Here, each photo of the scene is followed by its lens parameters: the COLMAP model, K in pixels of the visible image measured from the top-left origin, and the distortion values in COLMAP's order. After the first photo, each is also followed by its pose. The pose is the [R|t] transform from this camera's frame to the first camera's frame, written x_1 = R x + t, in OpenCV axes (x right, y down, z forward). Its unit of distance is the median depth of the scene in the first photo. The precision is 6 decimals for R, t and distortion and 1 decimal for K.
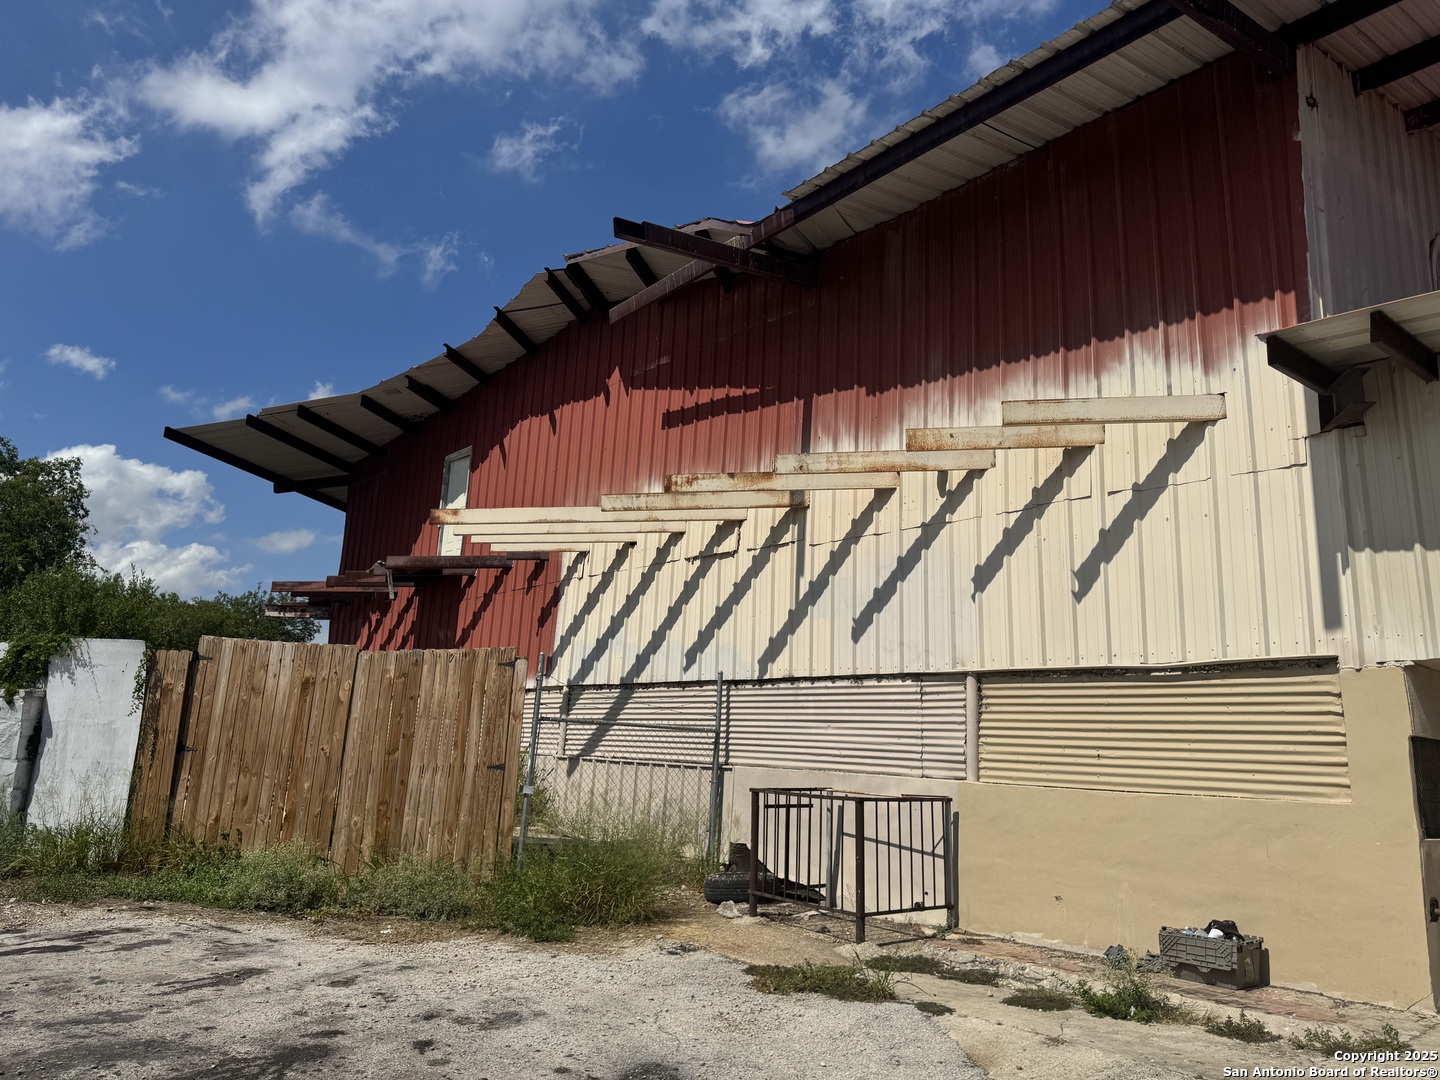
lens RADIAL K [[990.0, 0, 725.7], [0, 990.0, 530.6], [0, 0, 1]] dist [0.084258, -0.101068]
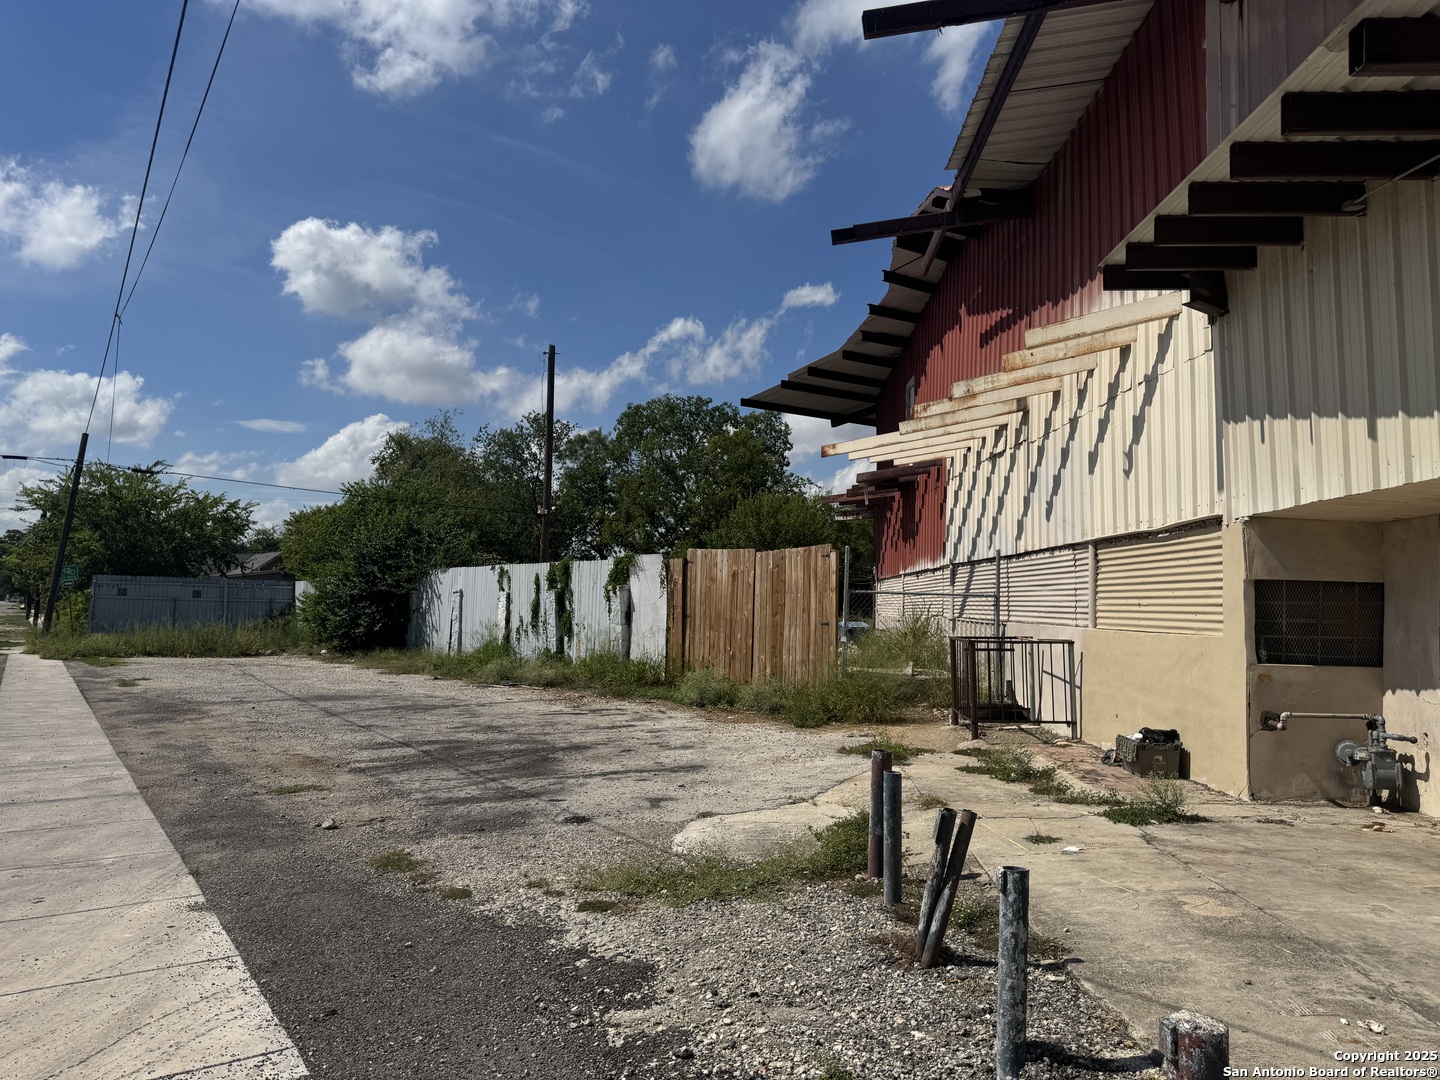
lens RADIAL K [[990.0, 0, 725.7], [0, 990.0, 530.6], [0, 0, 1]] dist [0.084258, -0.101068]
pose [[0.745474, -0.080272, -0.661683, 0.619790], [0.161374, 0.984923, 0.062323, -0.016013], [0.646705, -0.153239, 0.747189, -0.170548]]
